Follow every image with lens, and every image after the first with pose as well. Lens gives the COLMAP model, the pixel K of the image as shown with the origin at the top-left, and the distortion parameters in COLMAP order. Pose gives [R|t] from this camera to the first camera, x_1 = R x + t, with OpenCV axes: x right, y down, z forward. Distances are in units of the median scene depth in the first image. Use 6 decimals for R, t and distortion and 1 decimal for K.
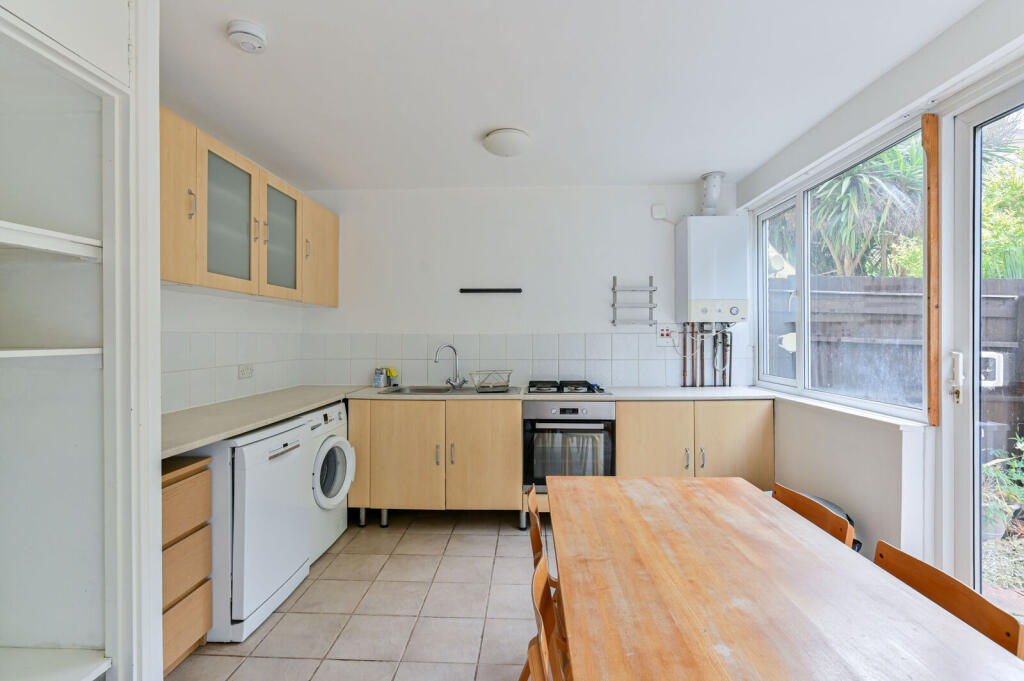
lens RADIAL K [[483.7, 0, 512.3], [0, 483.7, 341.6], [0, 0, 1]] dist [-0.004785, -0.001009]
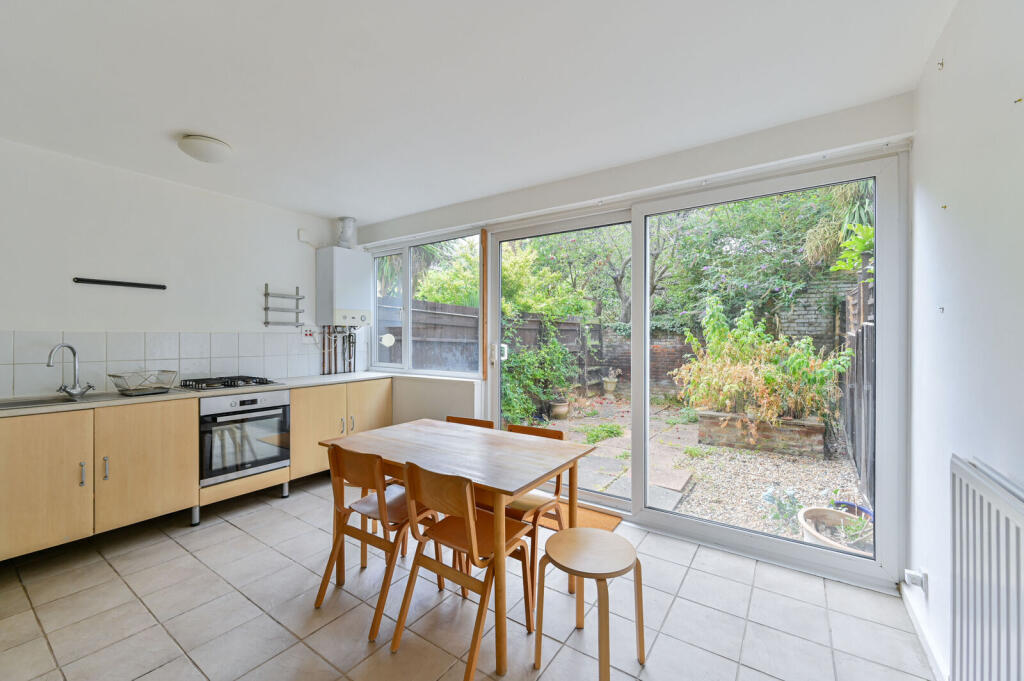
lens RADIAL K [[410.8, 0, 521.0], [0, 410.8, 338.2], [0, 0, 1]] dist [0.000353, -0.000306]
pose [[0.526246, 0.000395, 0.850332, -0.319674], [0.003177, 0.999992, -0.002430, -0.000531], [-0.850326, 0.003980, 0.526241, -0.035156]]
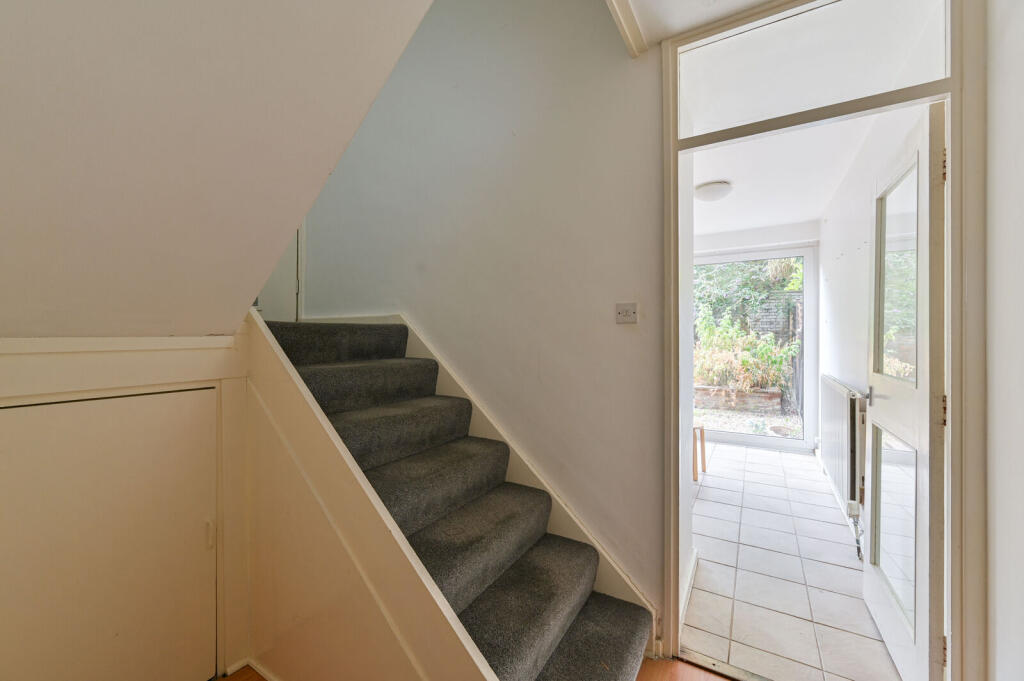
lens RADIAL K [[410.8, 0, 501.9], [0, 410.8, 337.2], [0, 0, 1]] dist [0.000353, -0.000306]
pose [[0.495855, -0.007741, 0.868371, -0.670196], [0.009960, 0.999945, 0.003226, -0.001013], [-0.868348, 0.007049, 0.495905, -0.010656]]
